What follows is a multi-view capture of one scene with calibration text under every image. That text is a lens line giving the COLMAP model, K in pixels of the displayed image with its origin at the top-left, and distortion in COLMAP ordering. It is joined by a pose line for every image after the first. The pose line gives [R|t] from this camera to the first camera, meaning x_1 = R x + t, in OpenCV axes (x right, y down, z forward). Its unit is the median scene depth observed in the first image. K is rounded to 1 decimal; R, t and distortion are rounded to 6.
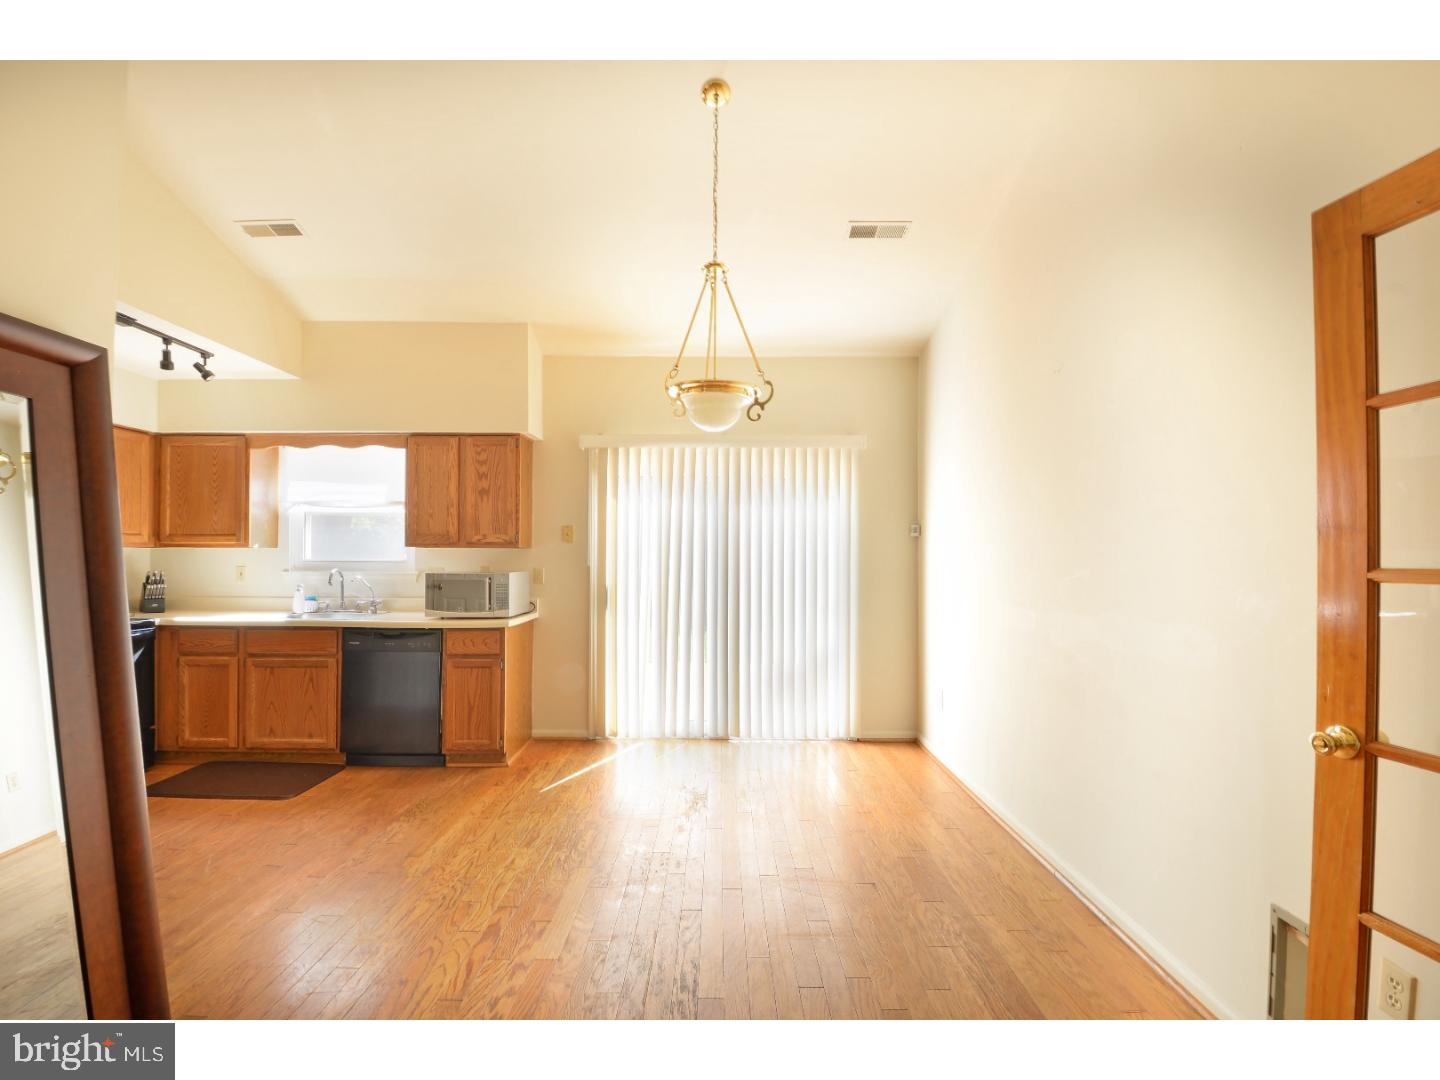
lens RADIAL K [[645.8, 0, 724.0], [0, 645.8, 565.0], [0, 0, 1]] dist [0.015103, -0.006640]
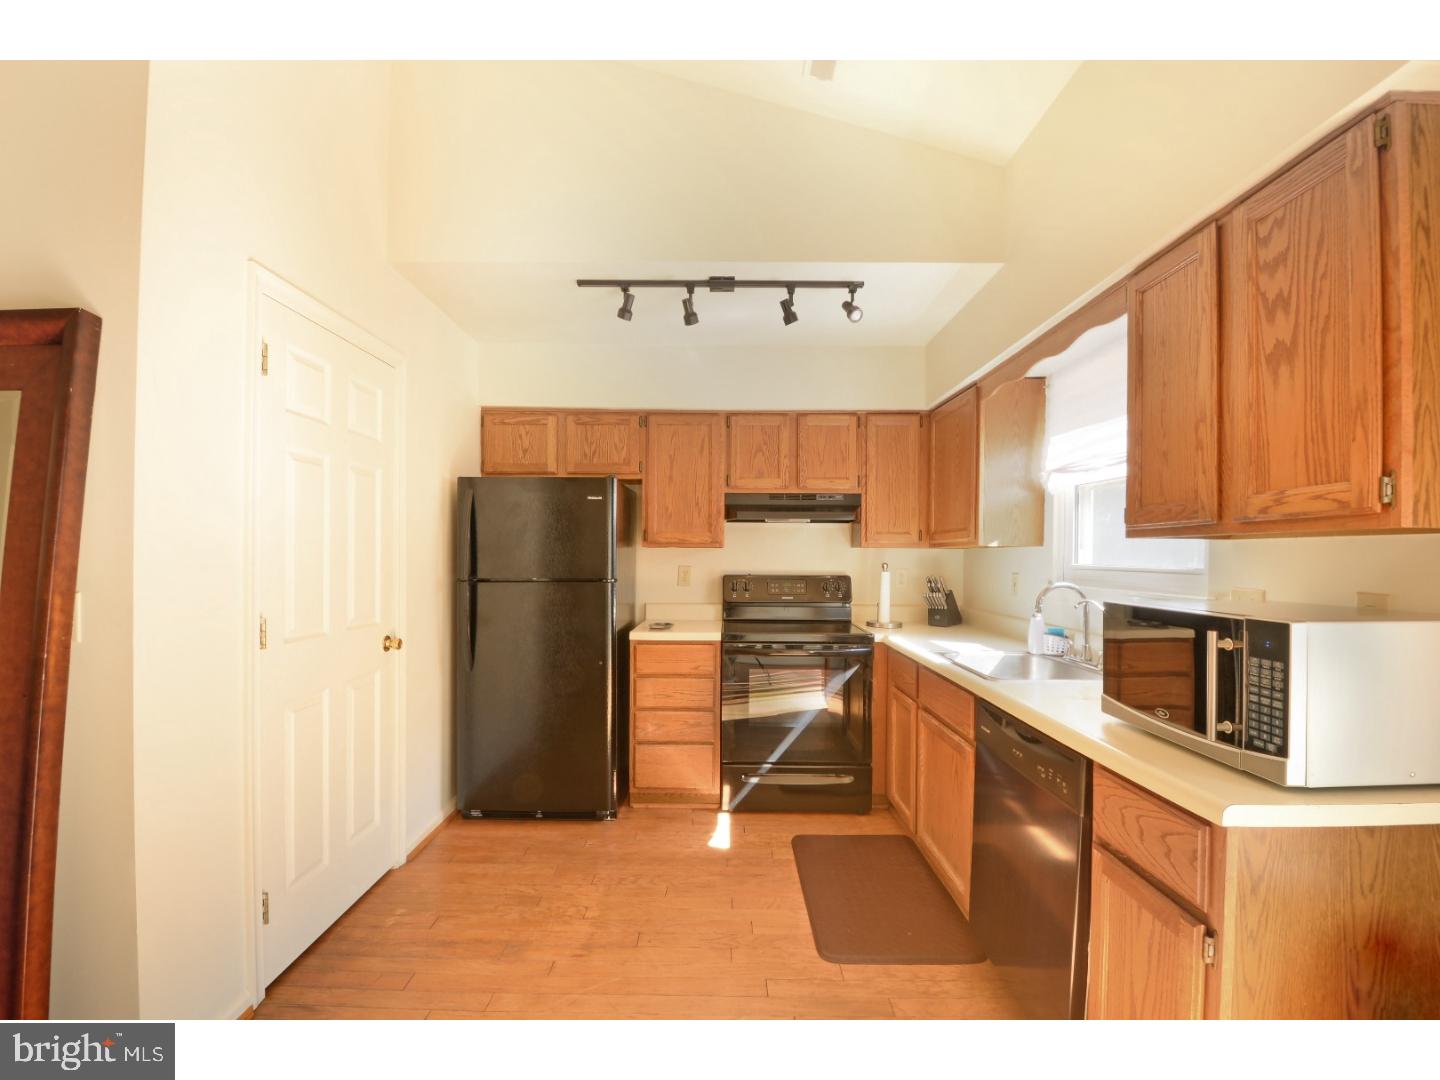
lens RADIAL K [[645.8, 0, 721.9], [0, 645.8, 556.5], [0, 0, 1]] dist [0.015103, -0.006640]
pose [[-0.018785, -0.003593, -0.999817, -0.050439], [-0.011358, 0.999930, -0.003380, -0.010788], [0.999759, 0.011293, -0.018824, 0.741688]]
